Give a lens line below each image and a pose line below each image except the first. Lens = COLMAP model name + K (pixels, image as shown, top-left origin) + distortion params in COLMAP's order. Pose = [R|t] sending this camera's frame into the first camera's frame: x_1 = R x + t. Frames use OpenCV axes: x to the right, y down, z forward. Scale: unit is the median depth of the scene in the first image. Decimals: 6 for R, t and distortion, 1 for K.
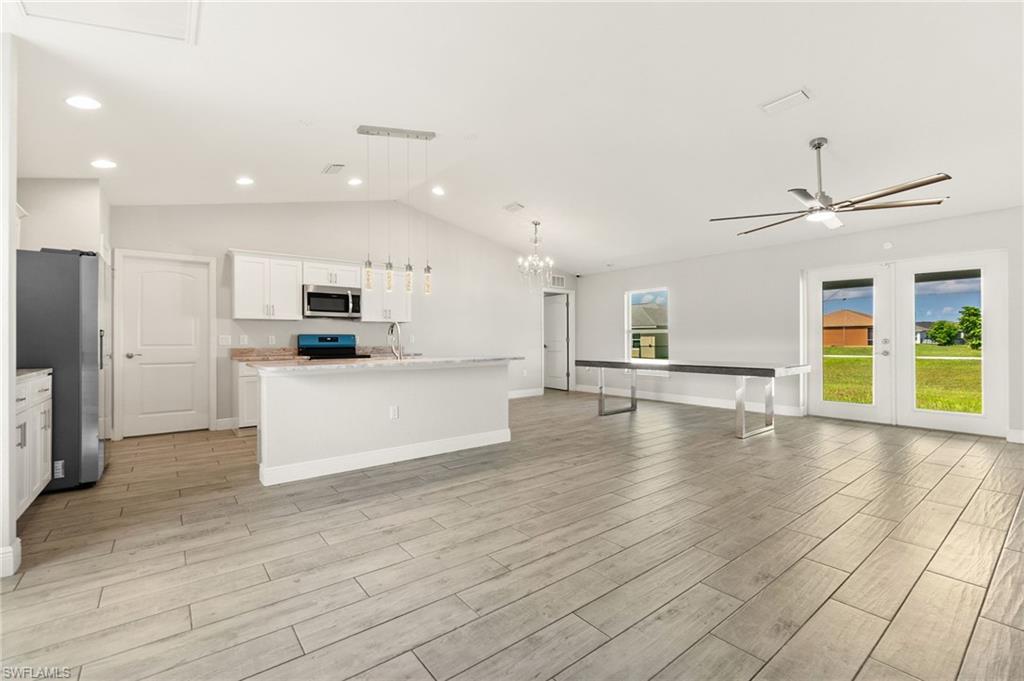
lens RADIAL K [[442.1, 0, 495.7], [0, 442.1, 336.4], [0, 0, 1]] dist [-0.002266, 0.000894]
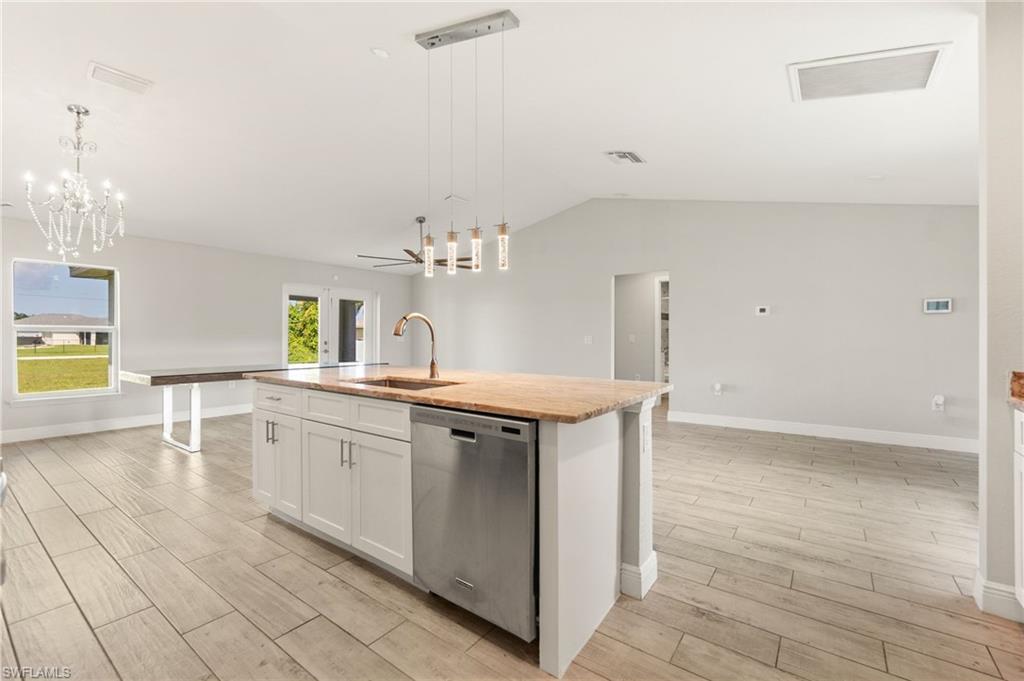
lens RADIAL K [[442.1, 0, 504.9], [0, 442.1, 340.3], [0, 0, 1]] dist [-0.002266, 0.000894]
pose [[-0.284528, -0.000883, 0.958667, -0.696373], [-0.005832, 0.999983, -0.000810, 0.000737], [-0.958650, -0.005822, -0.284529, 0.907188]]
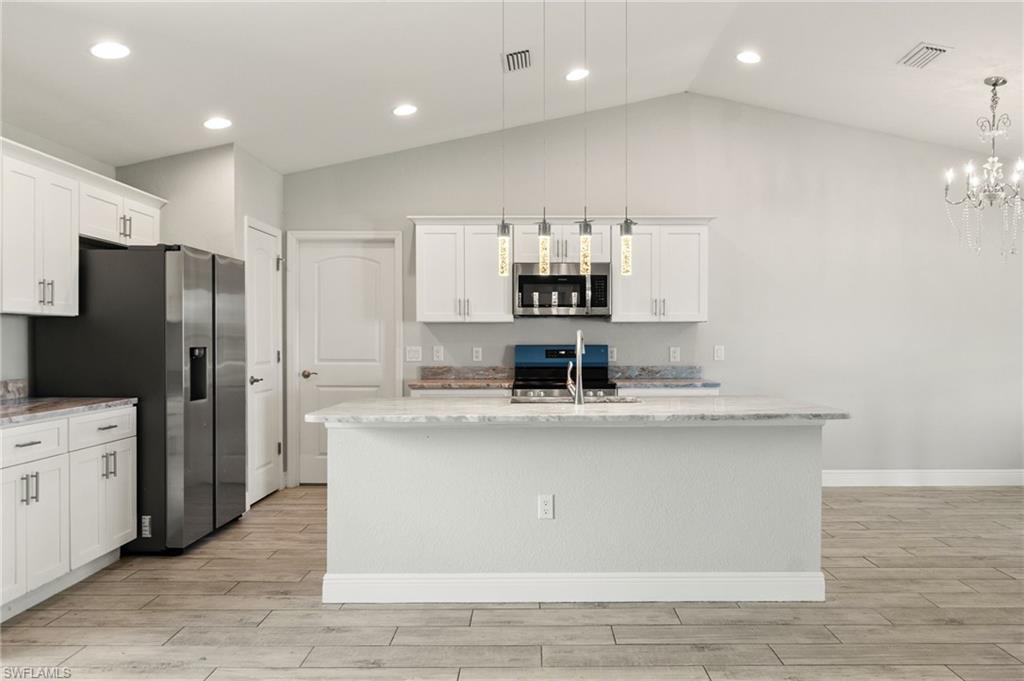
lens RADIAL K [[751.7, 0, 530.8], [0, 751.7, 341.9], [0, 0, 1]] dist [0.001309, -0.004209]
pose [[0.799512, 0.006638, -0.600613, 0.225201], [0.002904, 0.999885, 0.014916, -0.028184], [0.600643, -0.013670, 0.799401, 0.218023]]
